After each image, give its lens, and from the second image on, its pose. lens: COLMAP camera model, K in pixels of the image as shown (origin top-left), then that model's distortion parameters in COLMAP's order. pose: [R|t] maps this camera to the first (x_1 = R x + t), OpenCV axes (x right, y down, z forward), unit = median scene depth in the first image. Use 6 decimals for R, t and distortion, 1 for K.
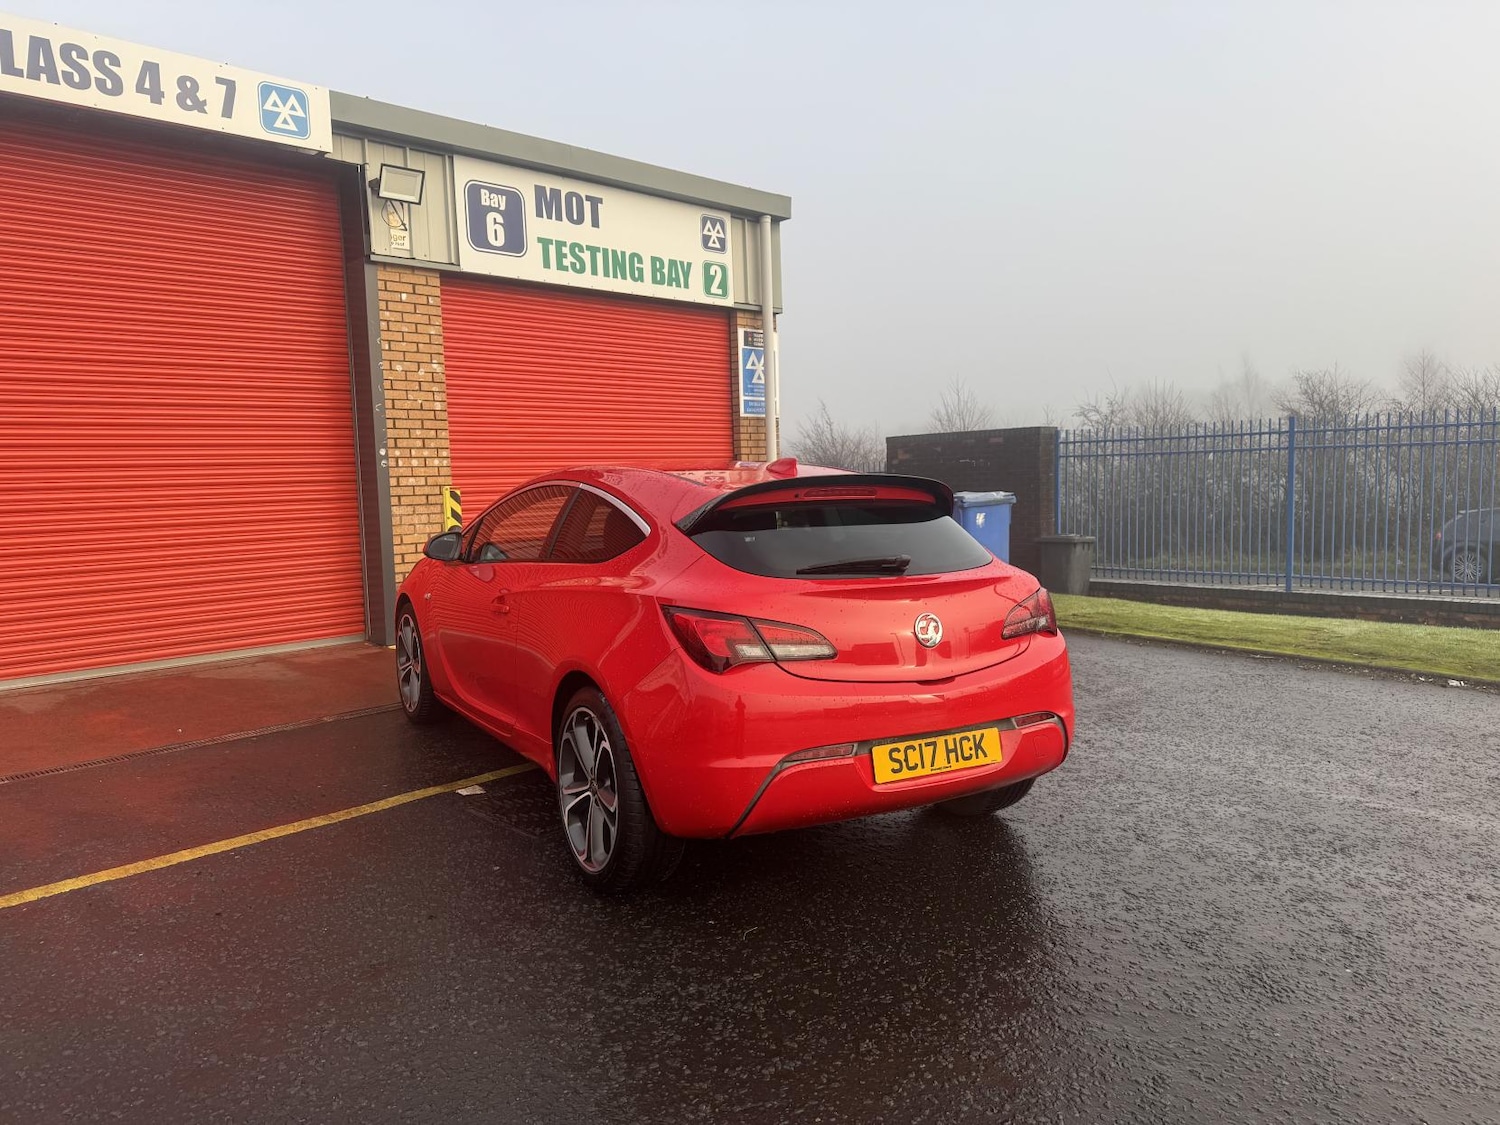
lens RADIAL K [[1089.1, 0, 783.6], [0, 1089.1, 590.3], [0, 0, 1]] dist [0.007542, -0.004437]
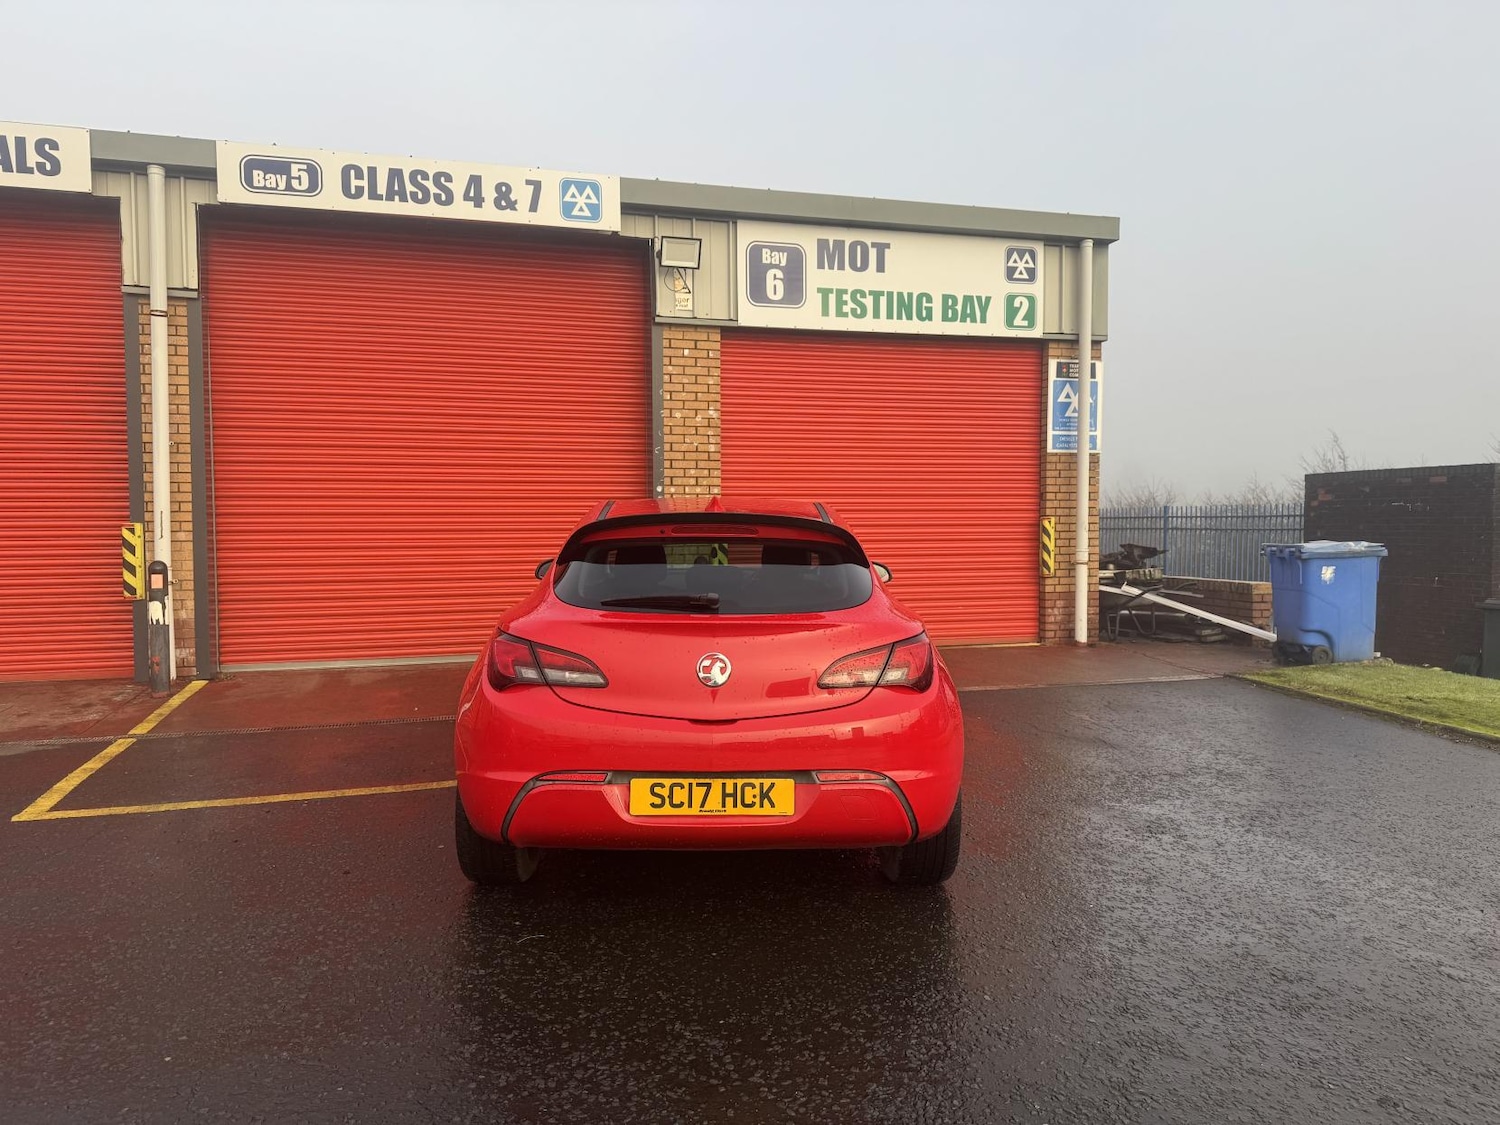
lens RADIAL K [[1077.5, 0, 758.1], [0, 1077.5, 590.9], [0, 0, 1]] dist [0.134916, -0.175932]
pose [[0.870053, 0.050936, -0.490320, 0.275407], [-0.068063, 0.997534, -0.017148, -0.007963], [0.488237, 0.048292, 0.871374, 0.068462]]
